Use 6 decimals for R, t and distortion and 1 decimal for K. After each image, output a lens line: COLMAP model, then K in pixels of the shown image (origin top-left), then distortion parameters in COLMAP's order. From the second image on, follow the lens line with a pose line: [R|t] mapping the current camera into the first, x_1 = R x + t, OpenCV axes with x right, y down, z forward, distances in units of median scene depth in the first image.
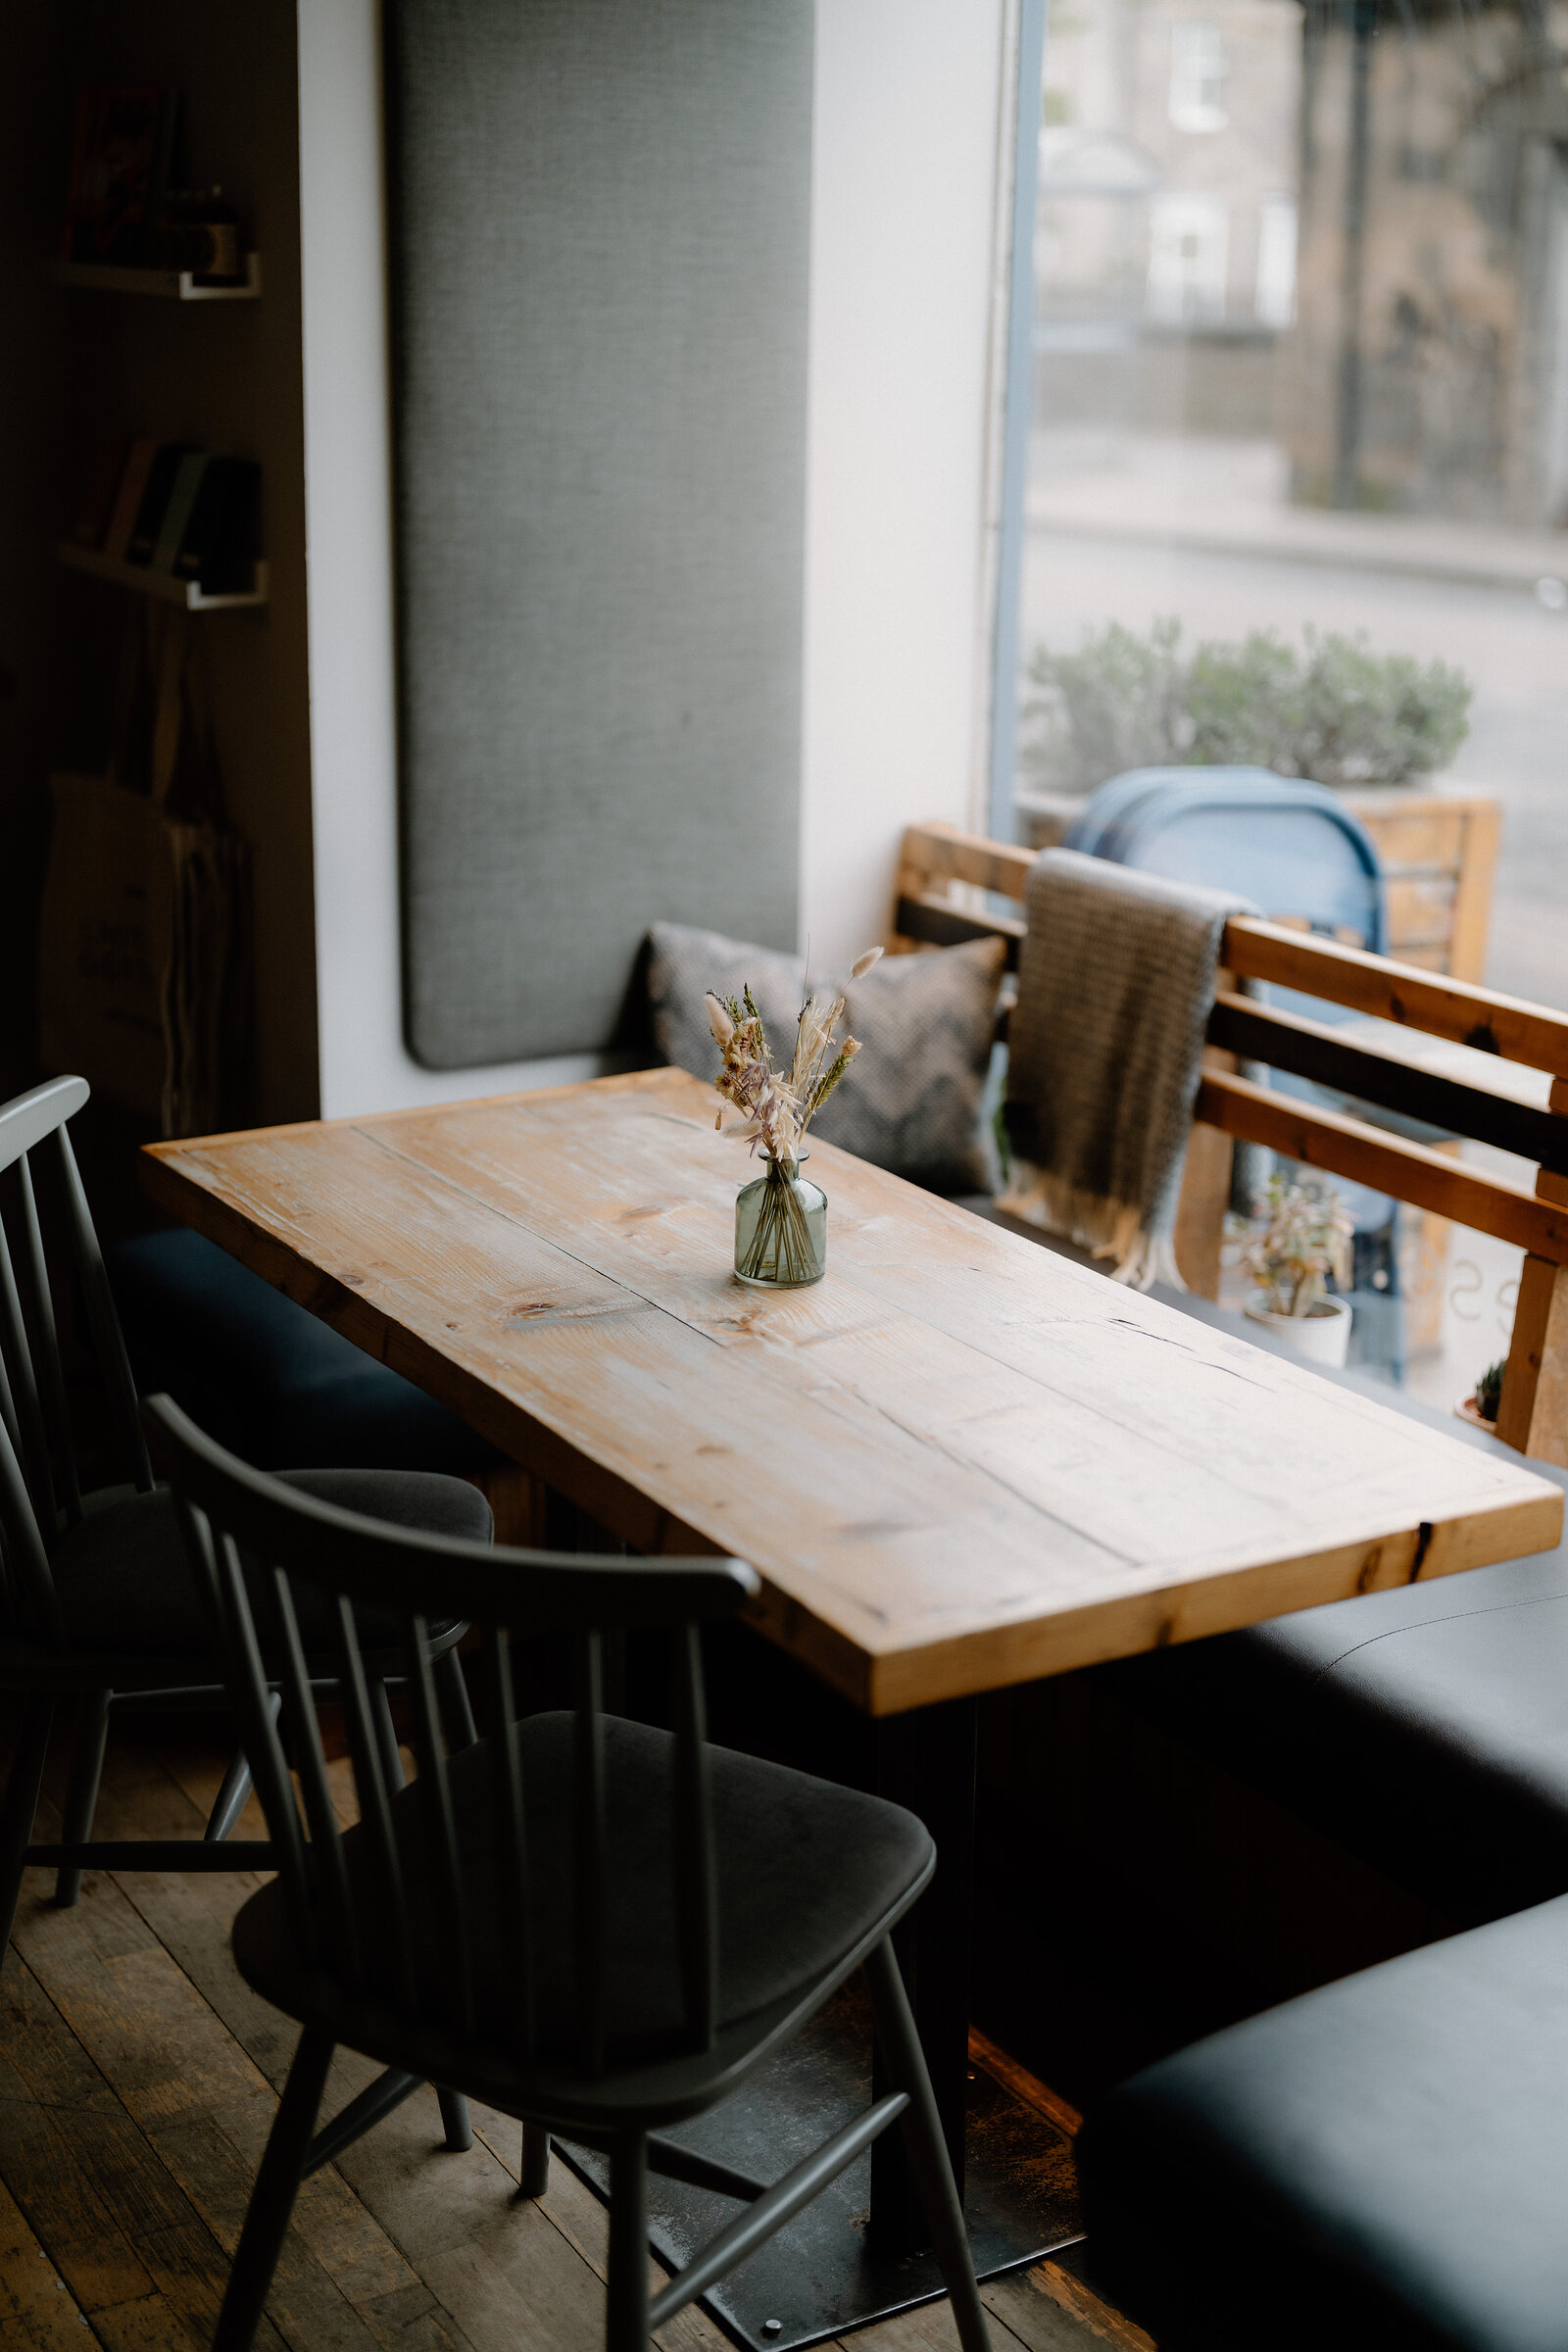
lens RADIAL K [[3335.6, 0, 782.8], [0, 3335.6, 1159.0], [0, 0, 1]] dist [0.018843, 0.000000]
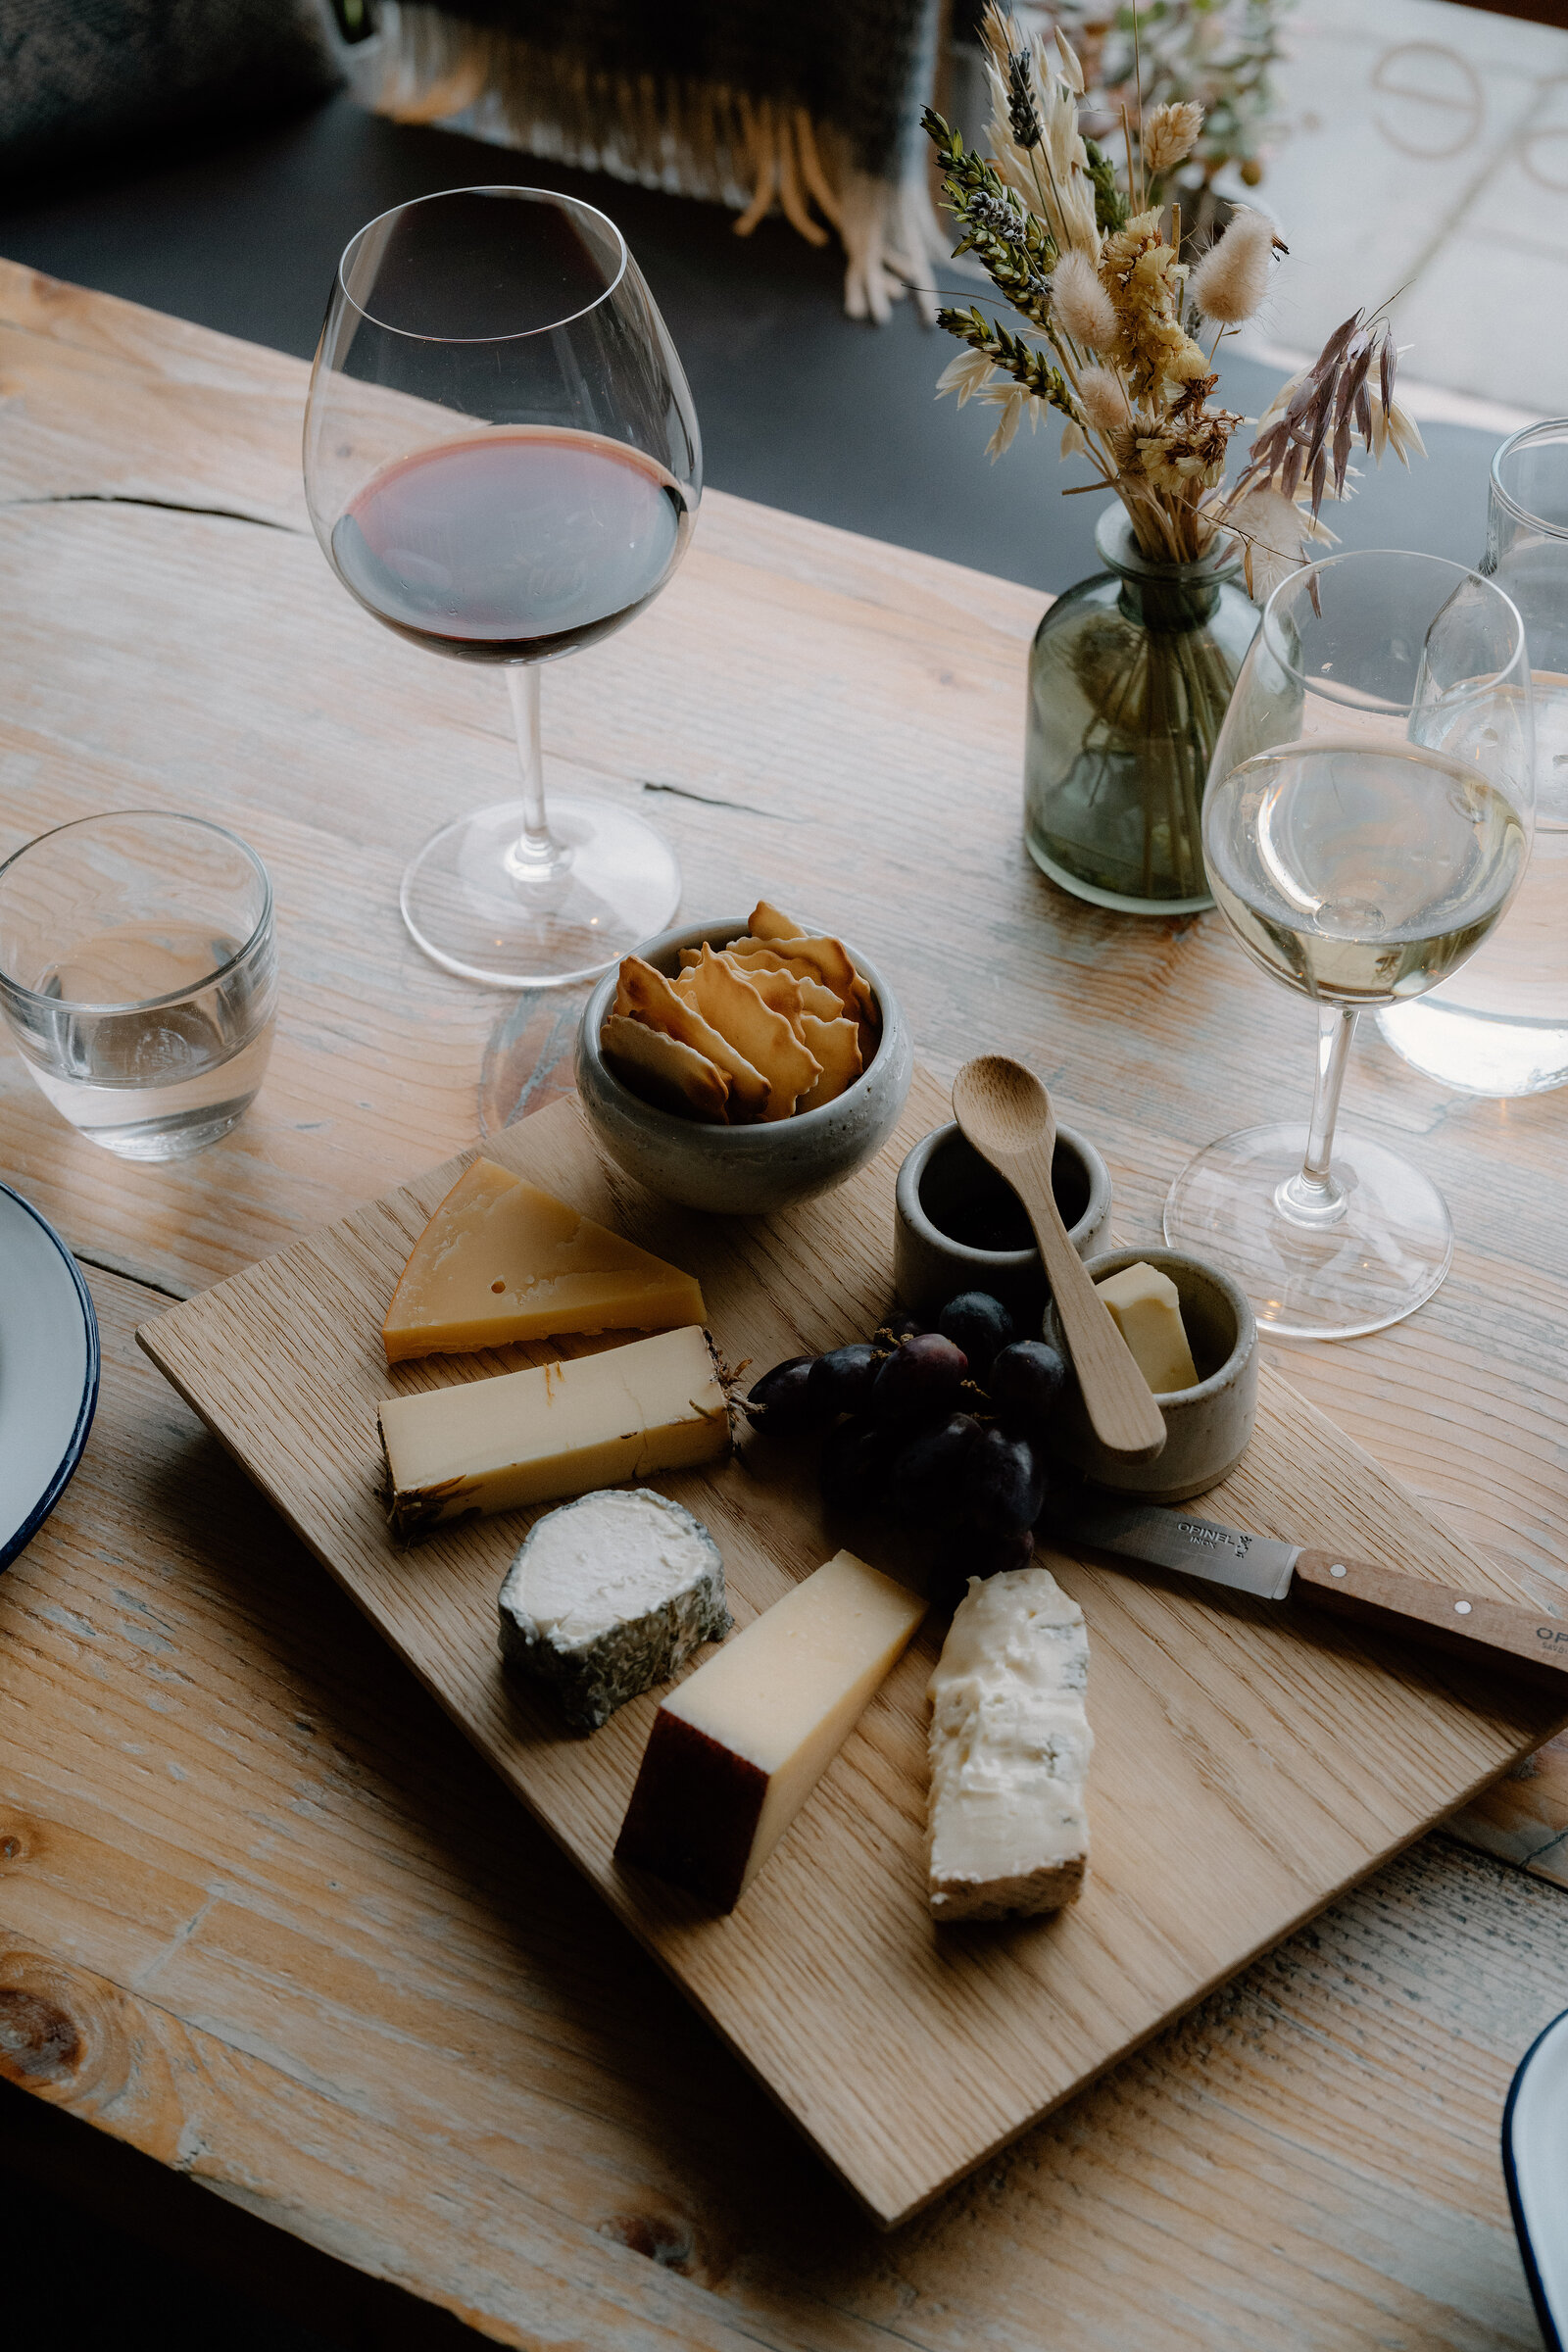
lens RADIAL K [[3335.6, 0, 775.2], [0, 3335.6, 1188.6], [0, 0, 1]] dist [0.018843, 0.000000]
pose [[0.857987, -0.397249, 0.325657, -0.104852], [0.174110, 0.821352, 0.543200, -0.114283], [-0.483265, -0.409358, 0.773874, 0.606419]]
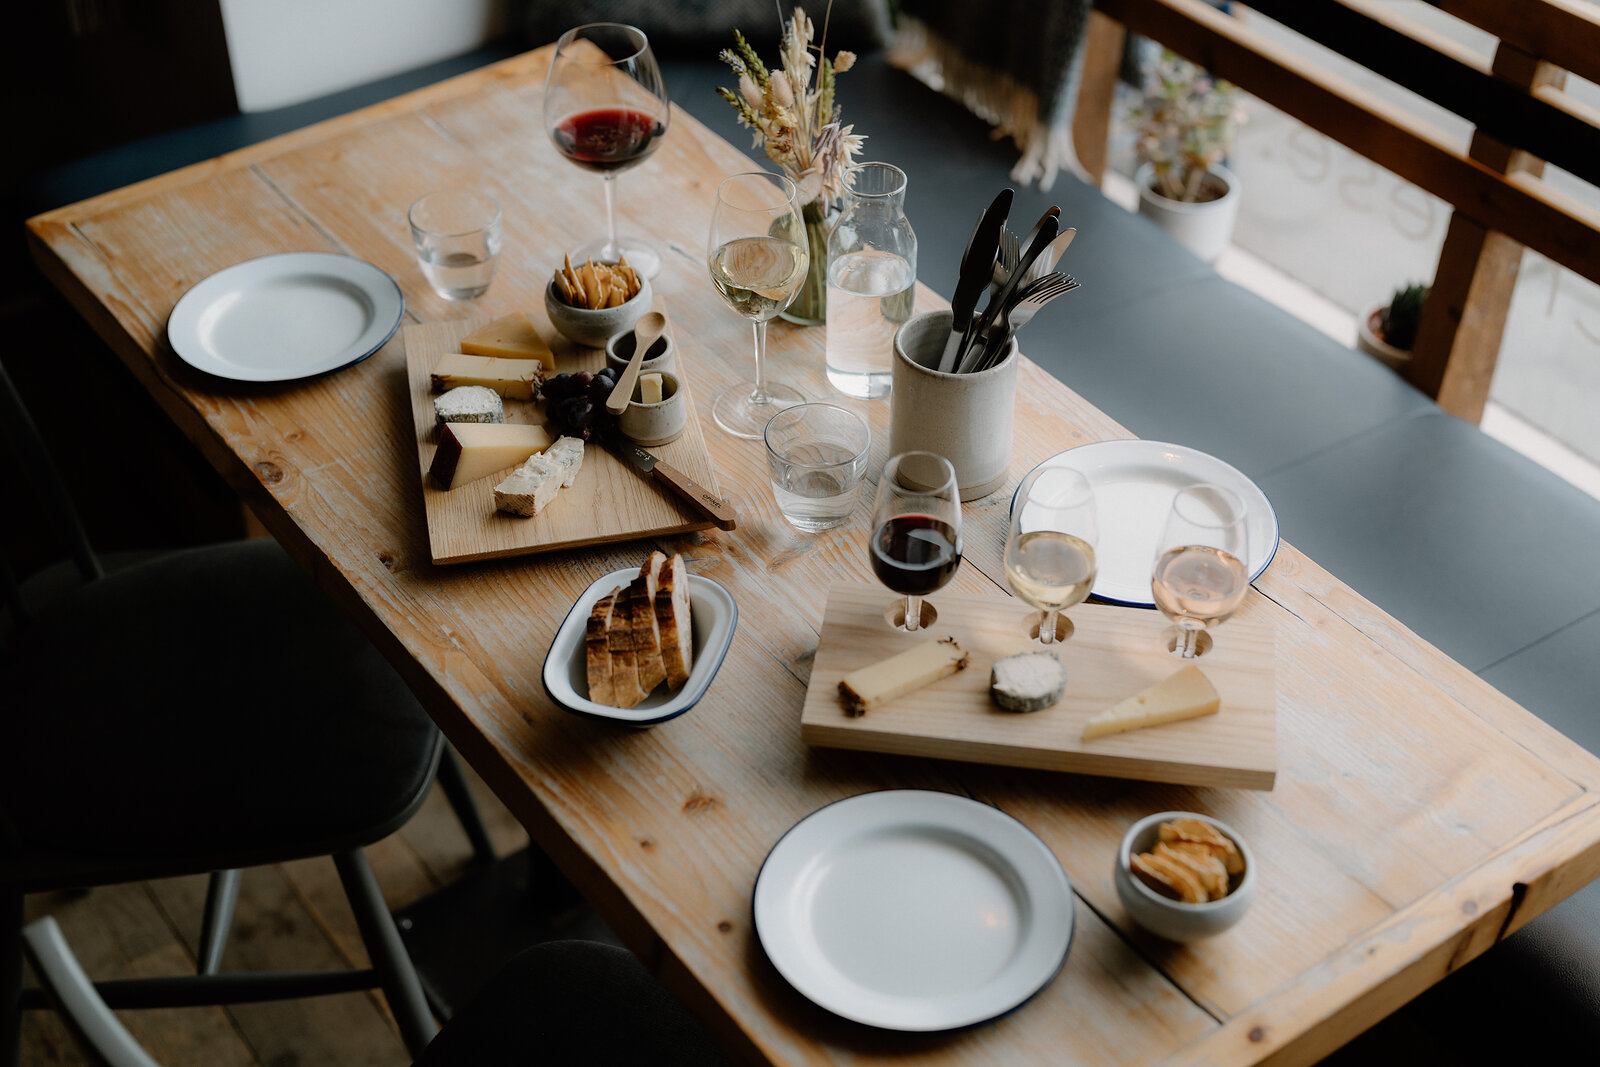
lens RADIAL K [[2269.1, 0, 796.3], [0, 2269.1, 531.8], [0, 0, 1]] dist [0.018843, 0.000000]
pose [[0.995921, -0.071307, 0.055287, -0.016161], [0.044330, 0.920374, 0.388519, -0.139848], [-0.078589, -0.384483, 0.919781, 0.313625]]
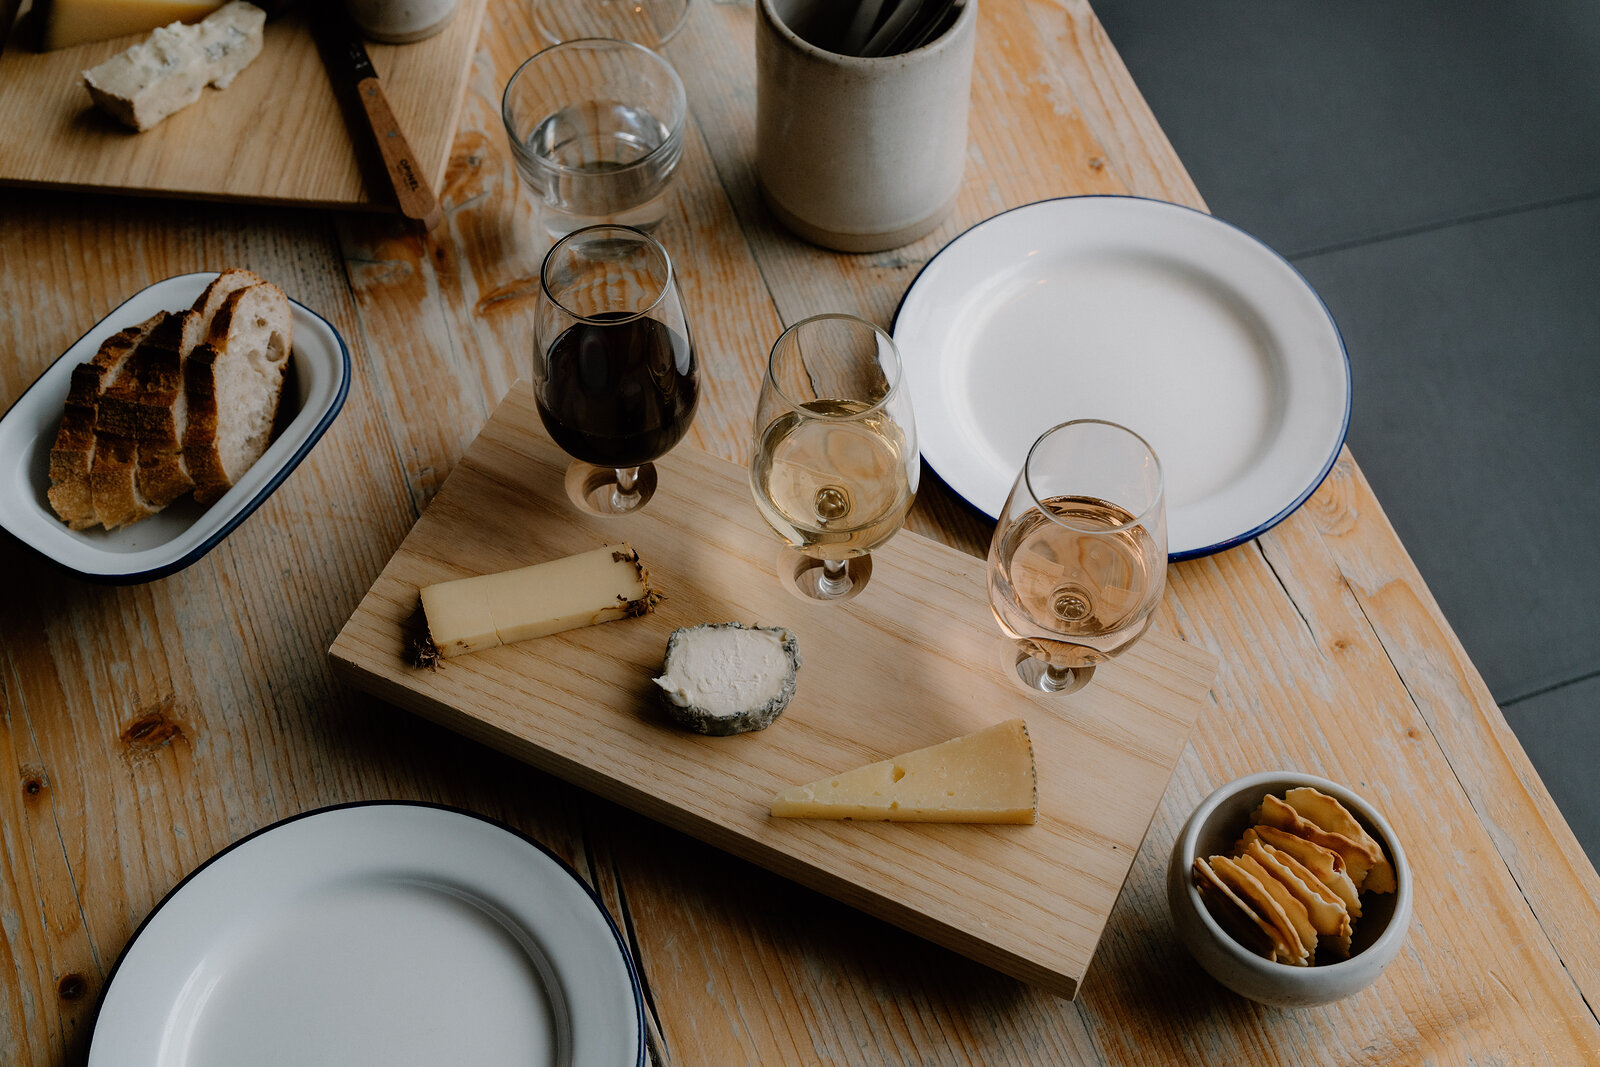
lens RADIAL K [[2269.1, 0, 800.3], [0, 2269.1, 547.5], [0, 0, 1]] dist [0.018843, 0.000000]
pose [[0.977843, 0.165940, -0.127622, 0.079079], [-0.044687, 0.761045, 0.647158, -0.114237], [0.204515, -0.627116, 0.751598, 0.509467]]
